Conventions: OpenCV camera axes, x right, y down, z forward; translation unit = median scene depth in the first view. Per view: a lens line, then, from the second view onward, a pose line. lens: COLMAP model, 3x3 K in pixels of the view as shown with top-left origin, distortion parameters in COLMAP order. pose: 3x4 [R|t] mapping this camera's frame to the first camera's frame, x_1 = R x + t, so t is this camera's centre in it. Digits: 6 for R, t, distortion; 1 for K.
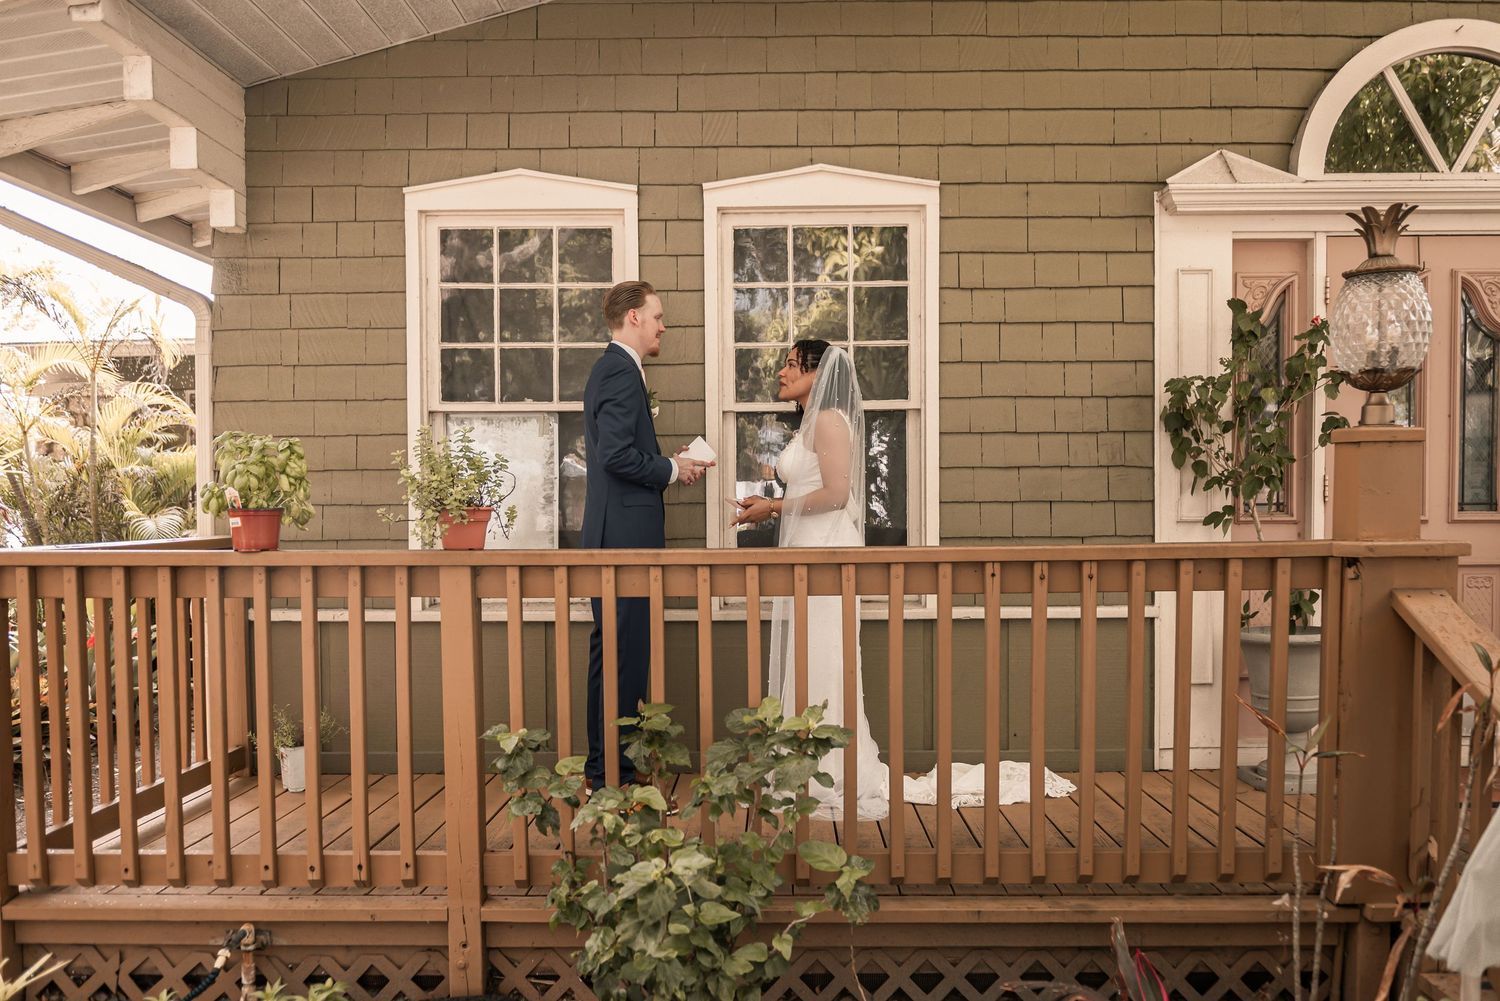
lens RADIAL K [[1010.5, 0, 767.4], [0, 1010.5, 561.2], [0, 0, 1]] dist [0.003995, -0.014339]
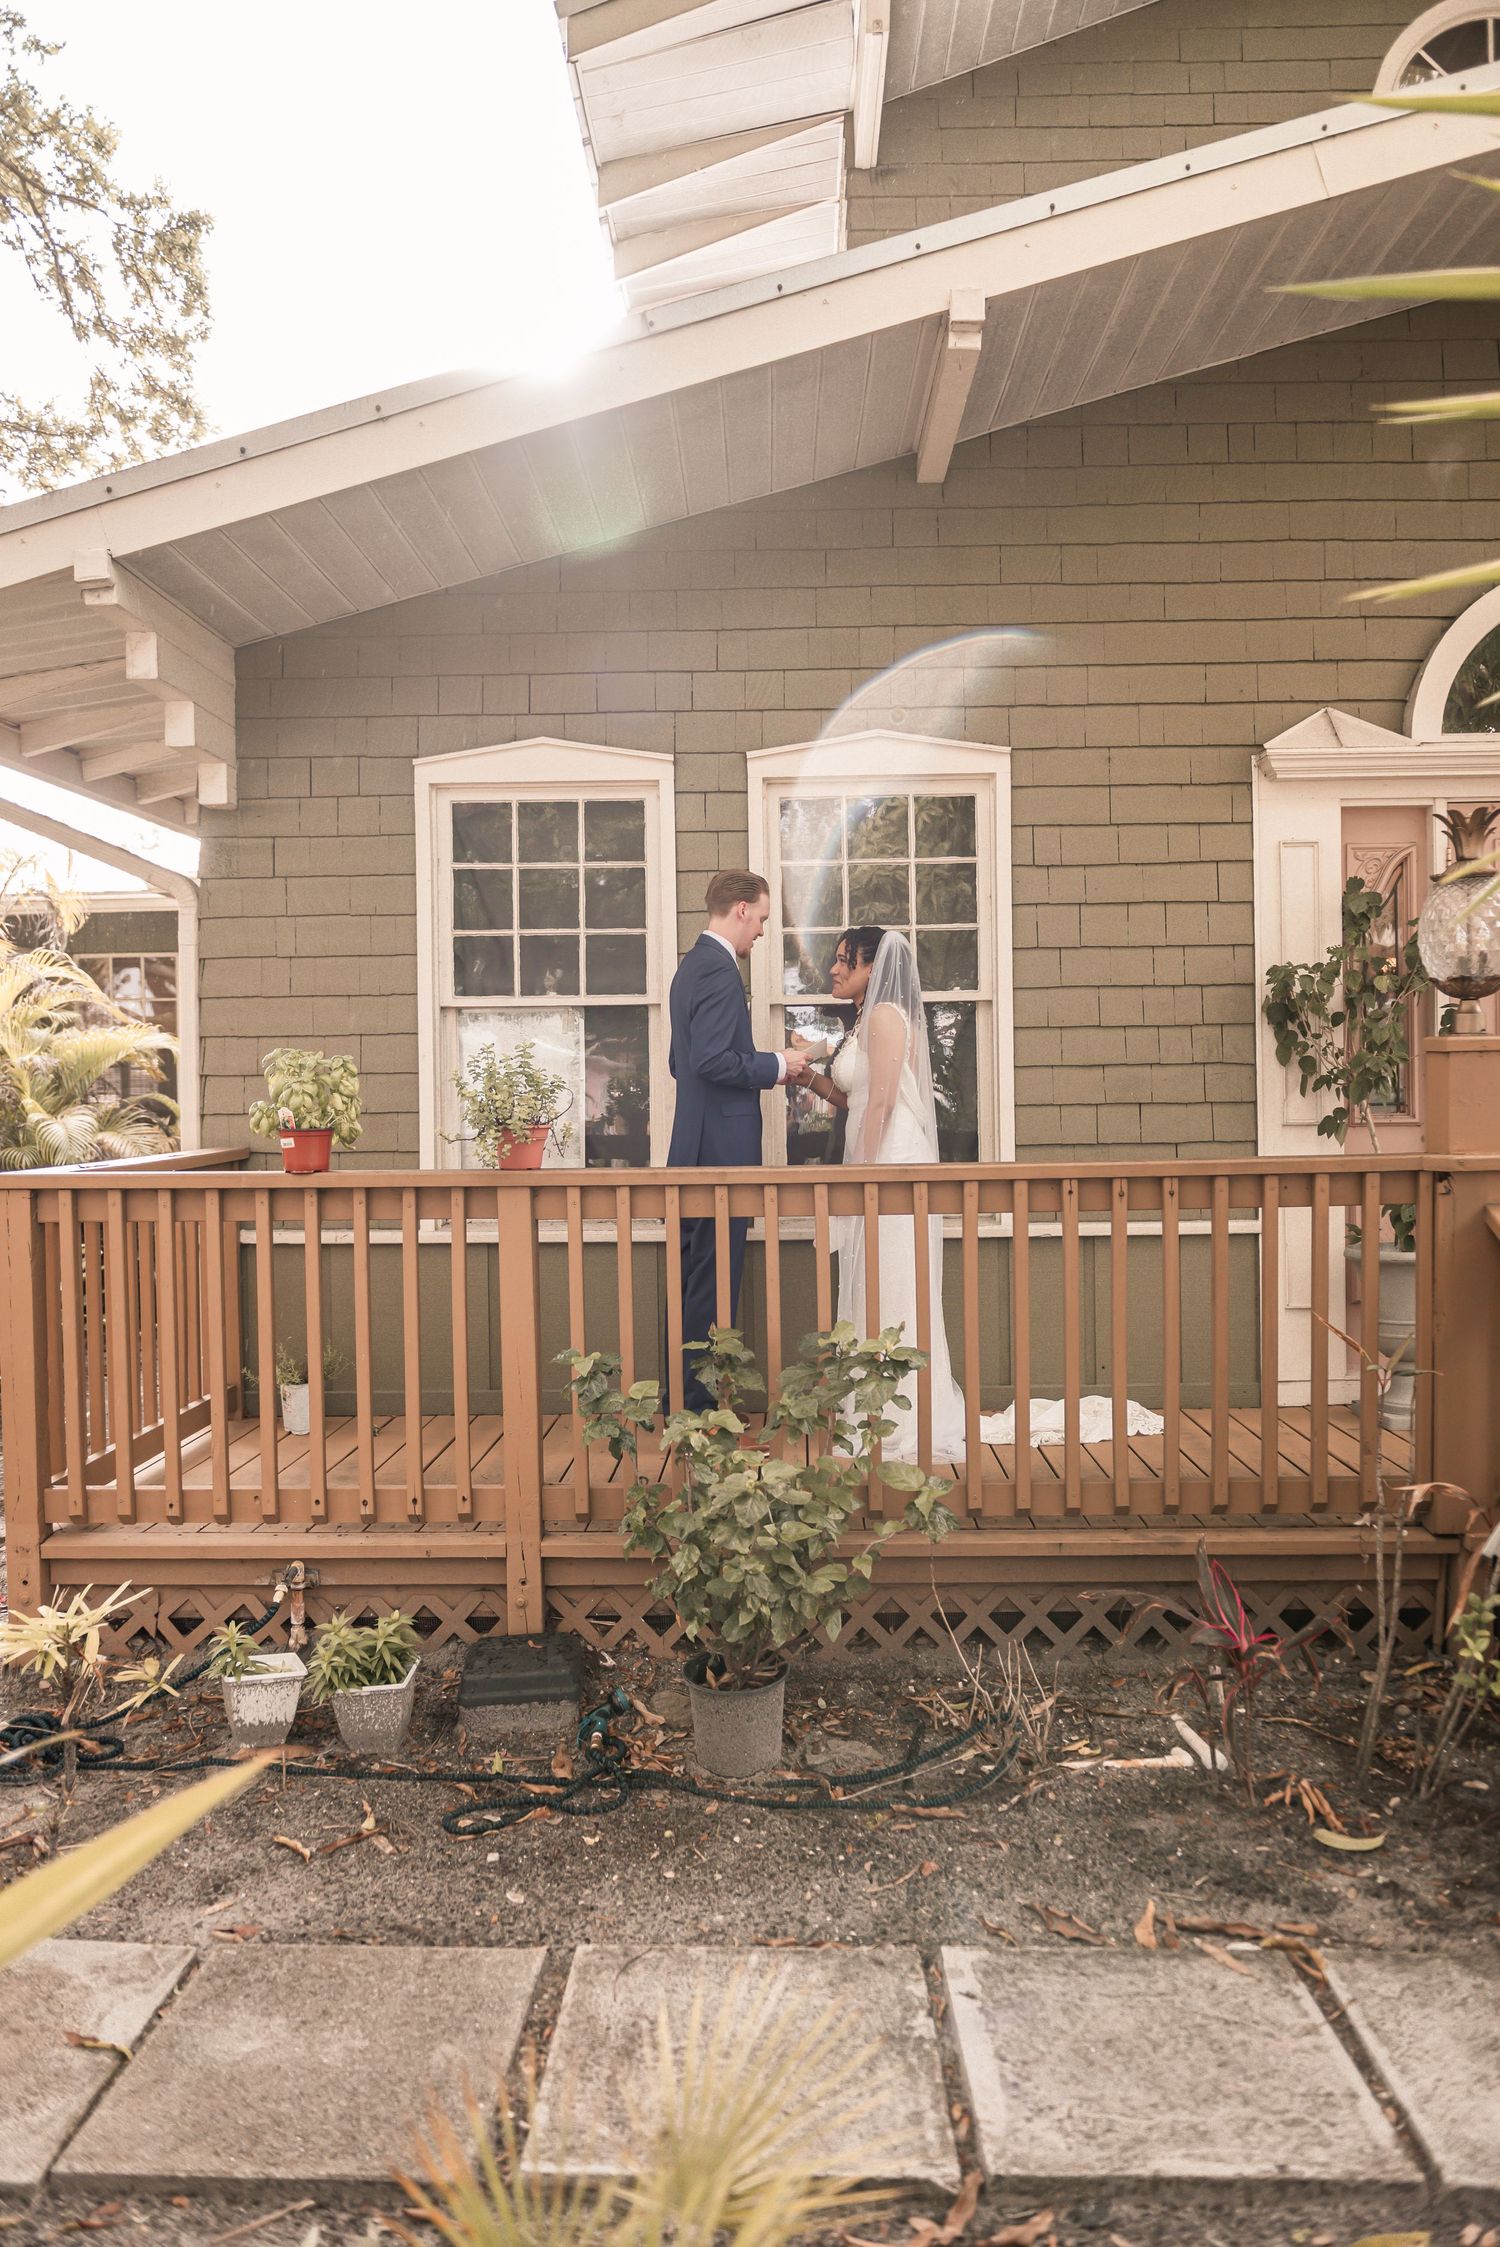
lens RADIAL K [[1513.8, 0, 748.3], [0, 1513.8, 1108.0], [0, 0, 1]] dist [0.003995, -0.014339]
pose [[0.999940, -0.007453, -0.008043, -0.054806], [0.007268, 0.999713, -0.022842, -0.027097], [0.008211, 0.022783, 0.999707, -0.340407]]
